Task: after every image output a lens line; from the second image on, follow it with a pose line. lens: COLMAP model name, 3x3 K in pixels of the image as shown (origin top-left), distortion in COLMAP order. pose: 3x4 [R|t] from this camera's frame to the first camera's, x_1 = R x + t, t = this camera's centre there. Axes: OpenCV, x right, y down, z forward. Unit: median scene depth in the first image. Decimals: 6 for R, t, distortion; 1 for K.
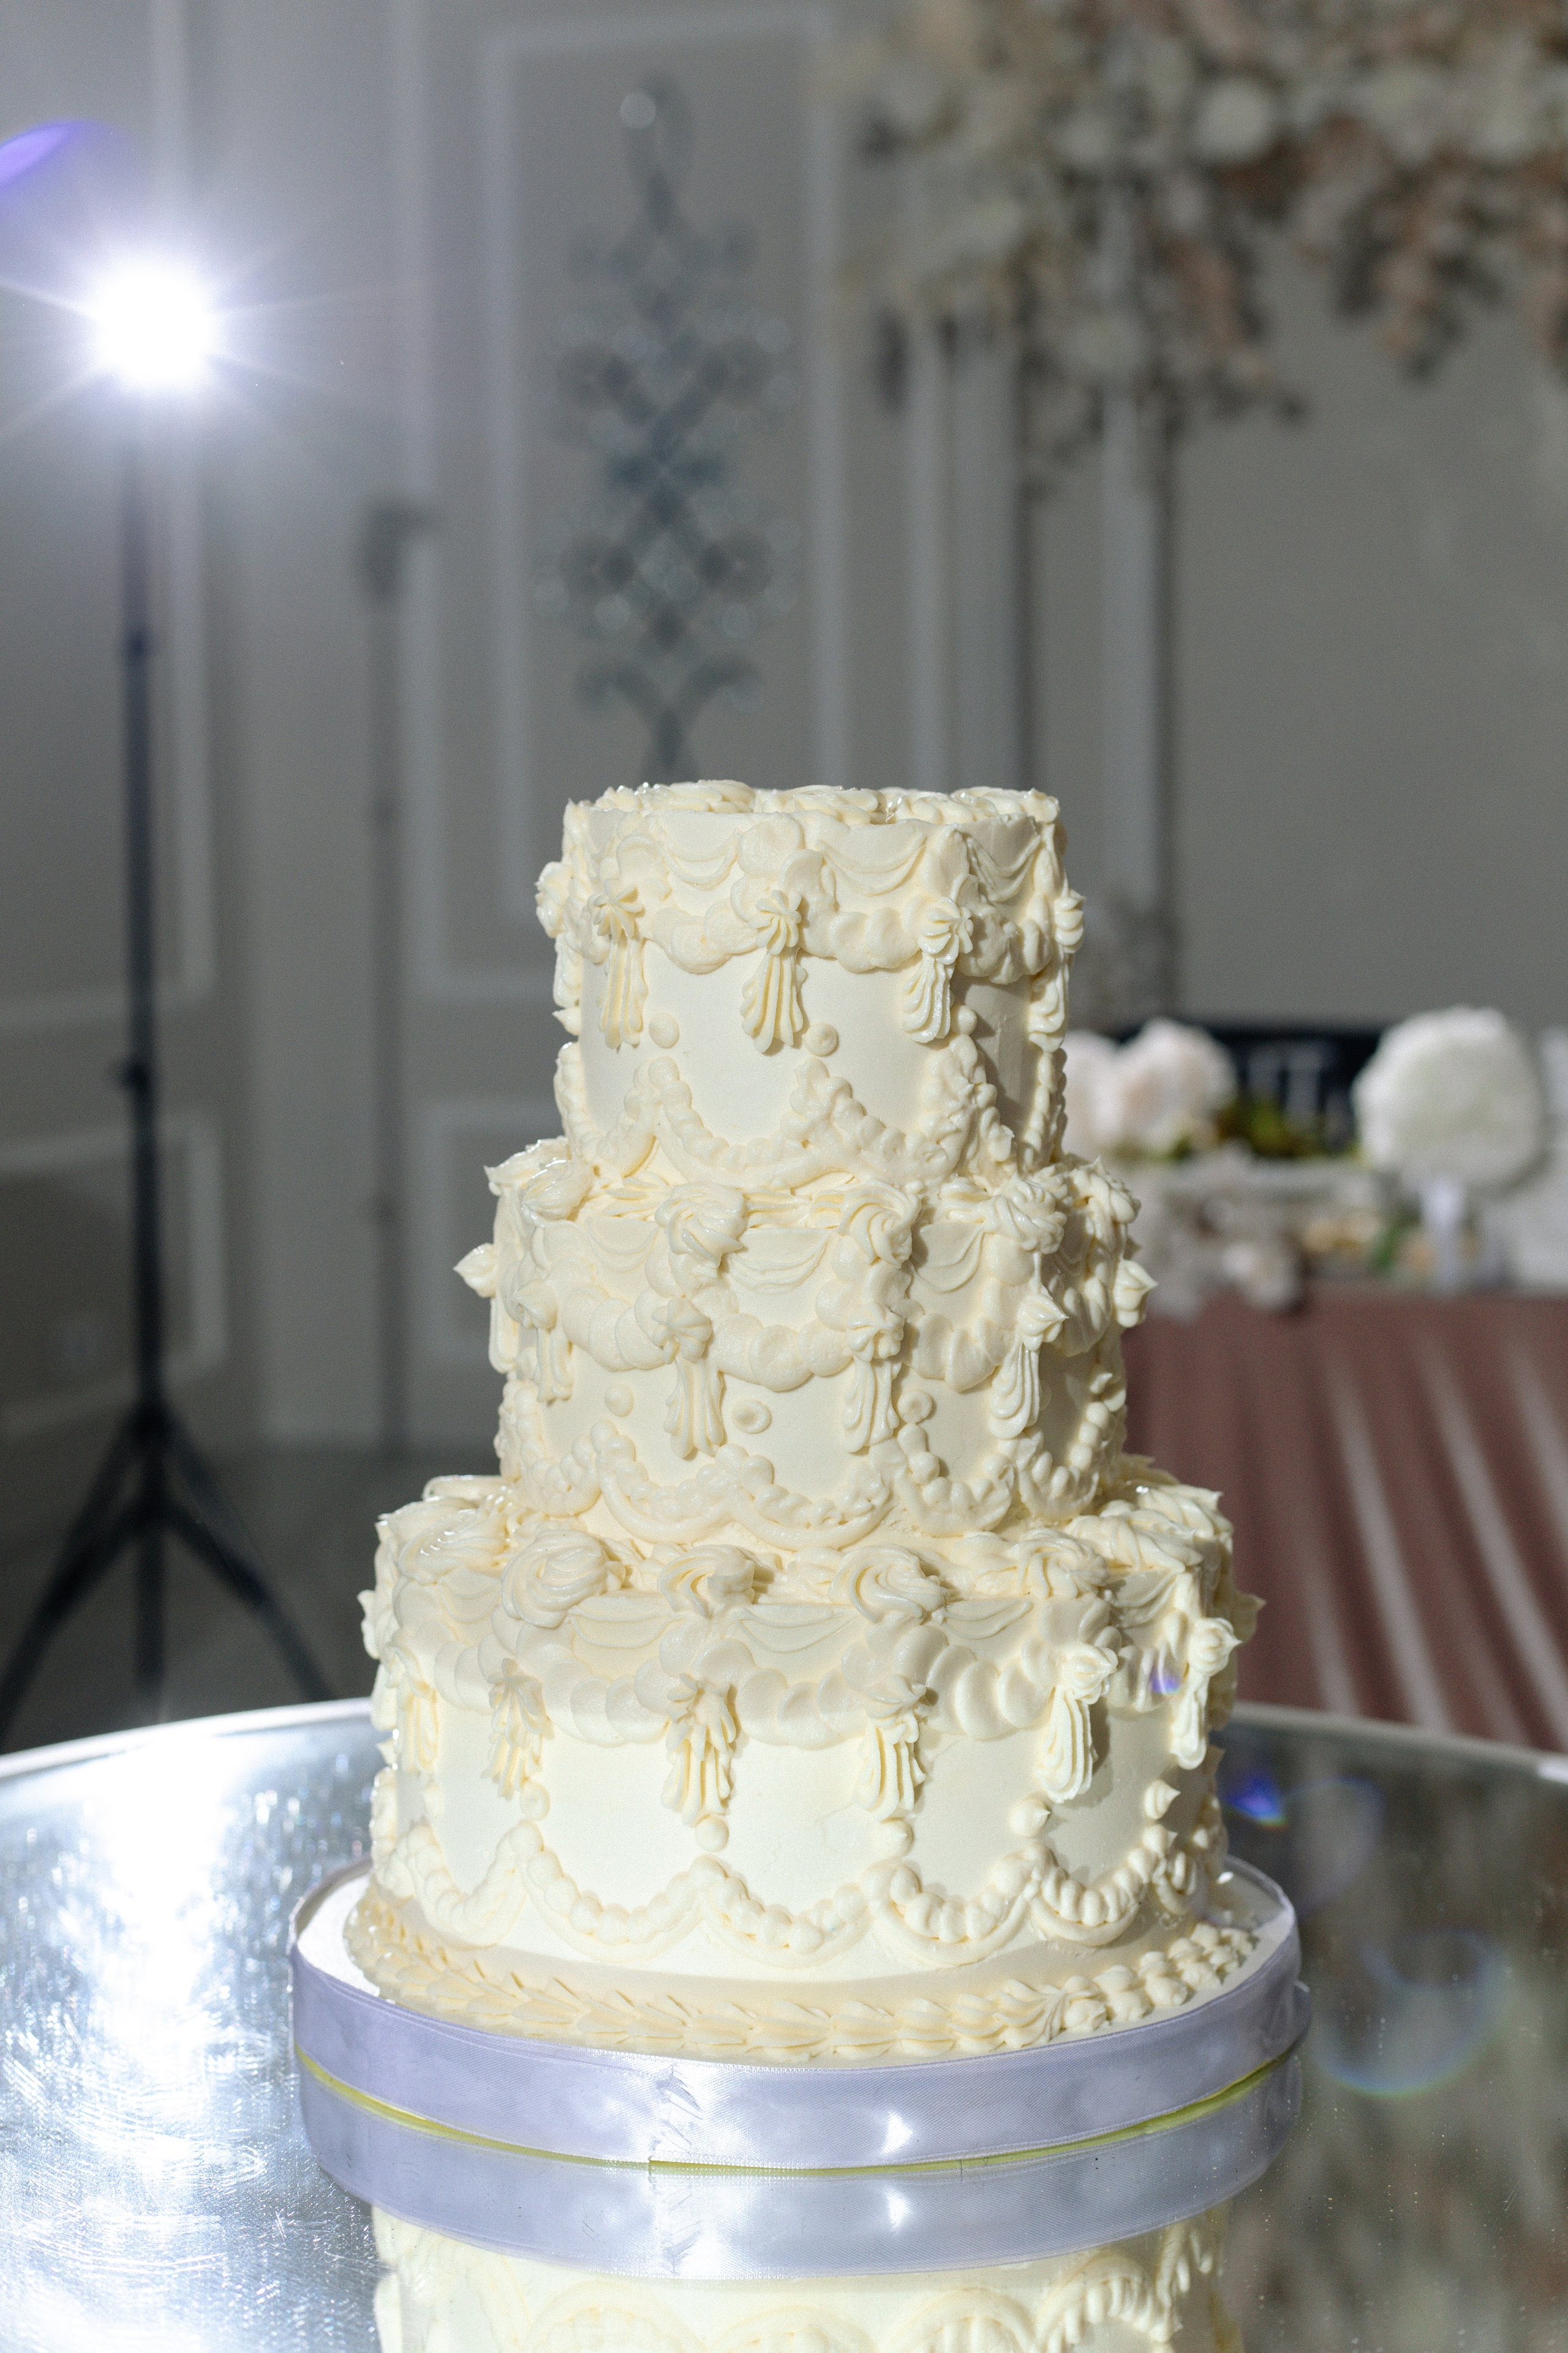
lens RADIAL K [[3377.8, 0, 784.0], [0, 3377.8, 1176.5], [0, 0, 1]] dist [0.004054, -0.046721]
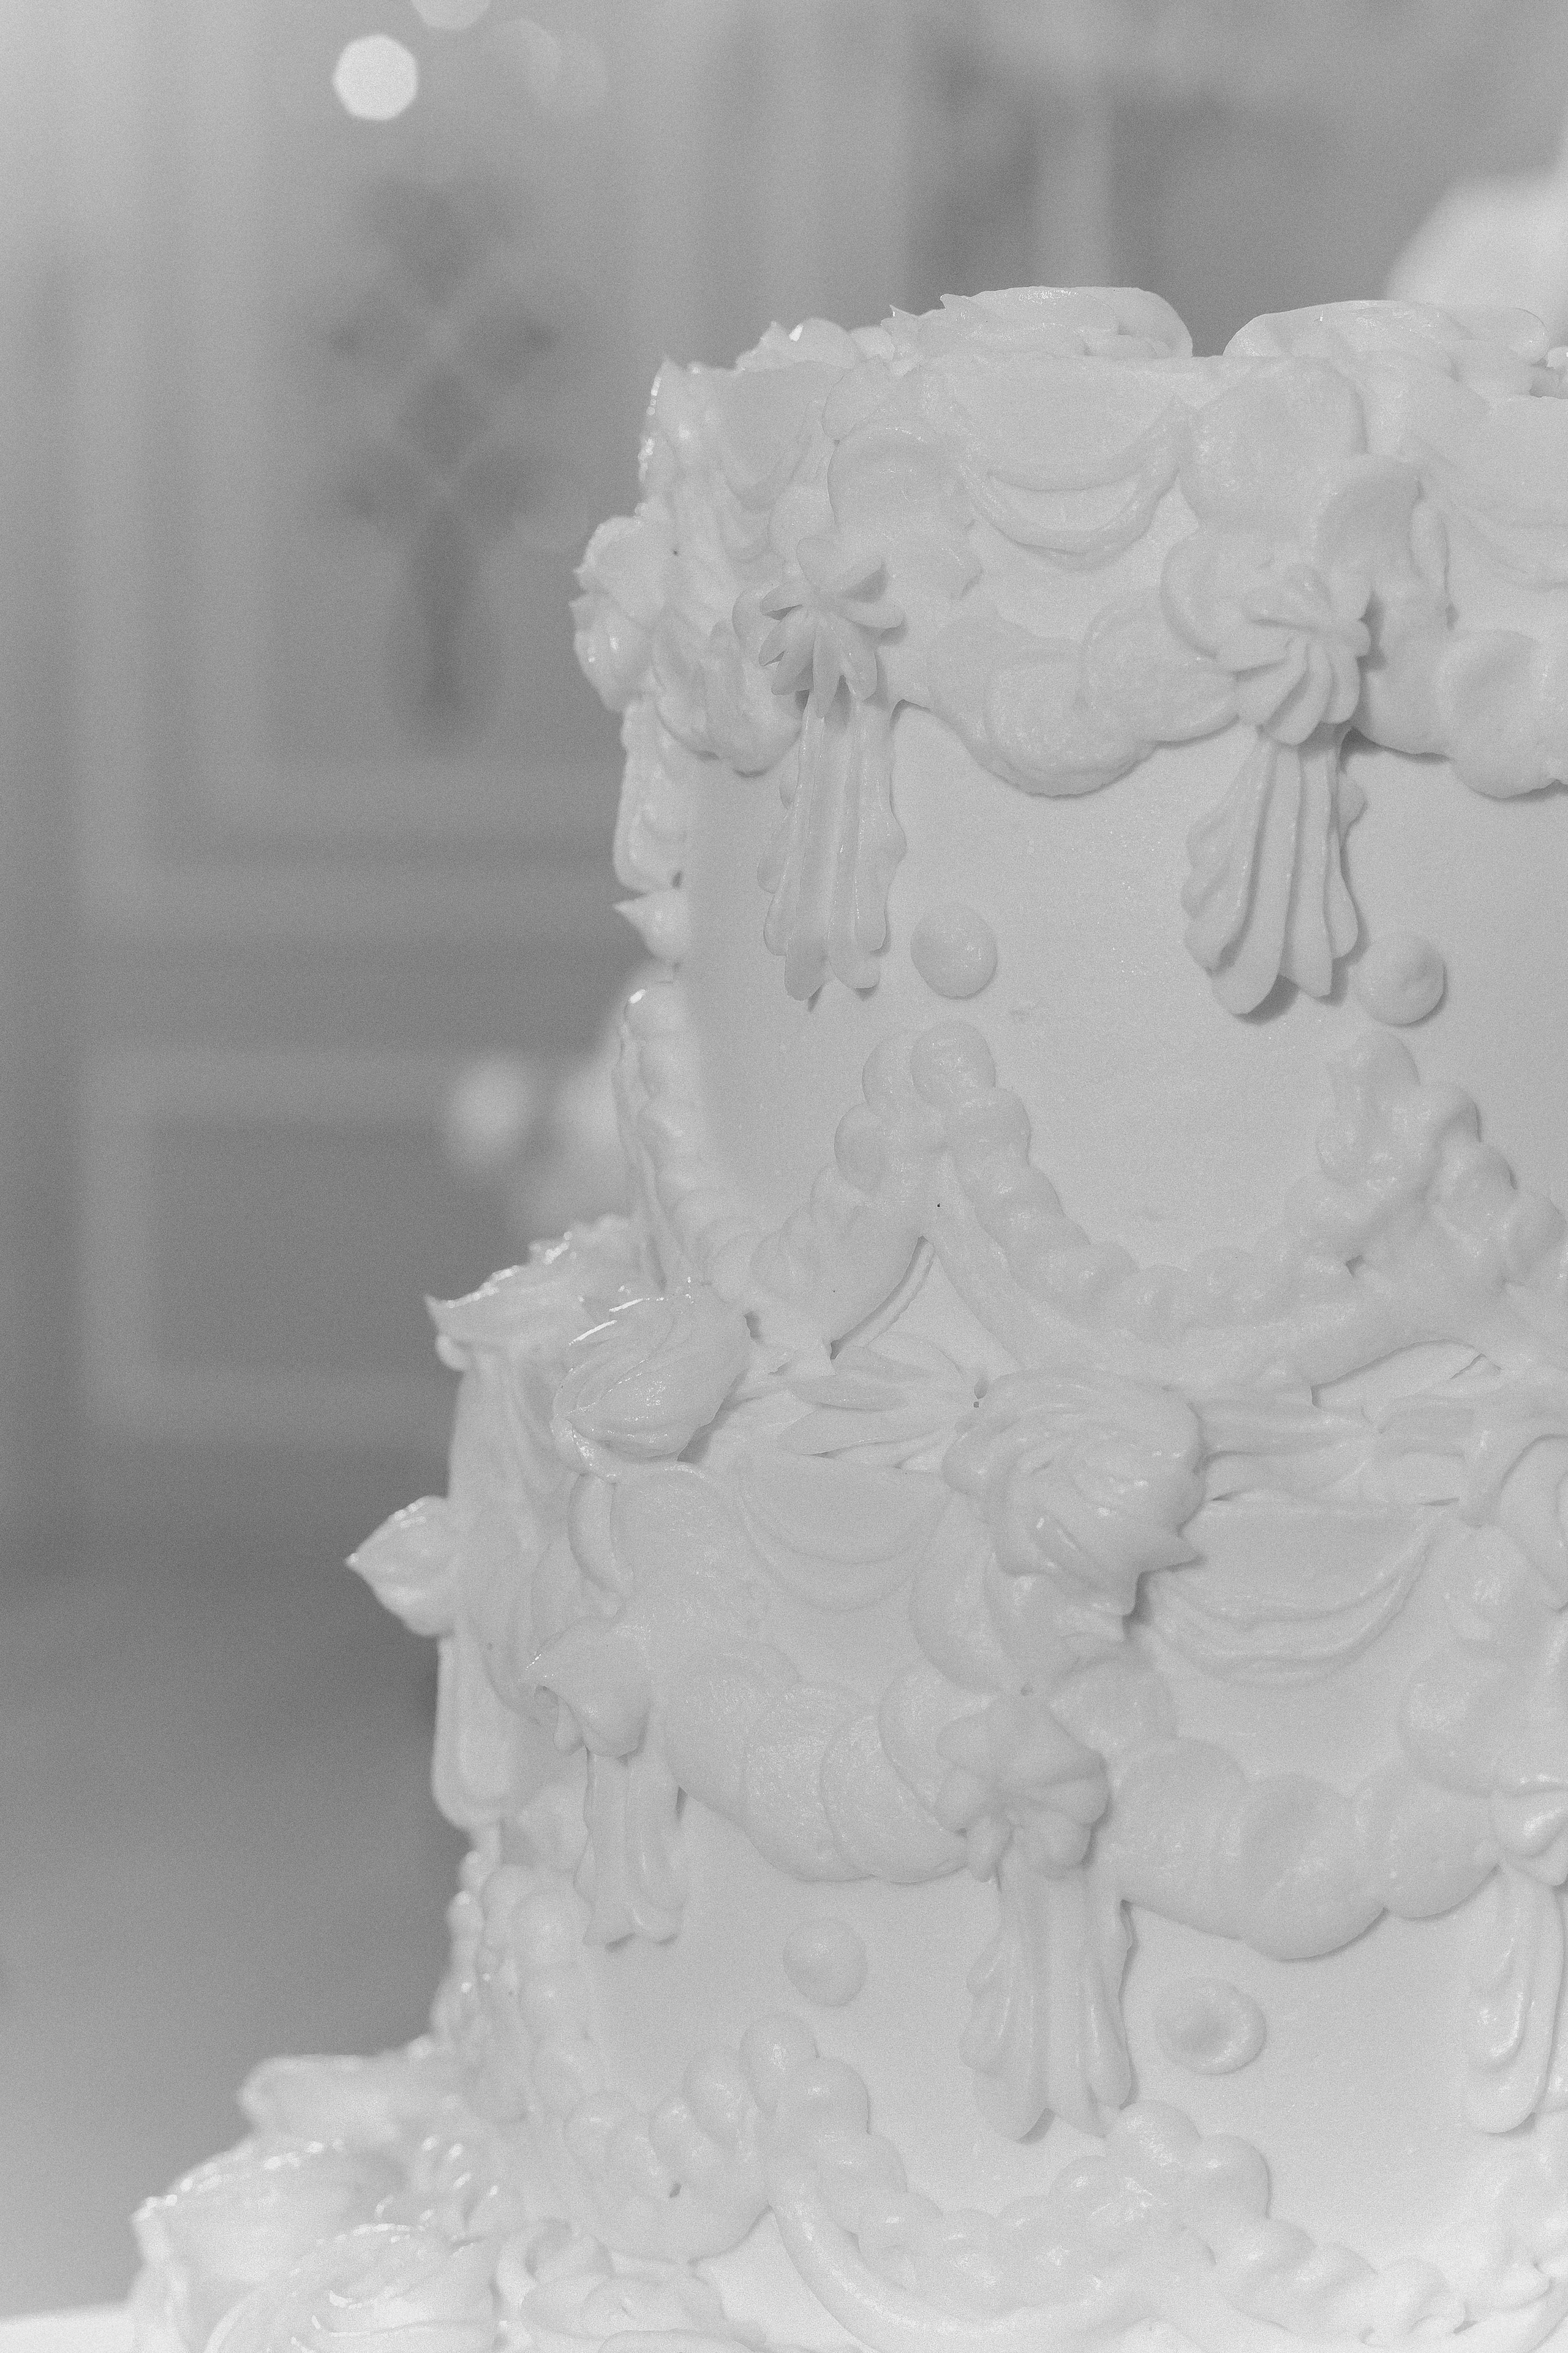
lens RADIAL K [[4073.0, 0, 783.6], [0, 4073.0, 1042.3], [0, 0, 1]] dist [0.036718, -0.072496]
pose [[0.997786, 0.010590, 0.065654, -0.083736], [-0.008895, 0.999621, -0.026061, -0.021732], [-0.065905, 0.025419, 0.997502, 0.561756]]
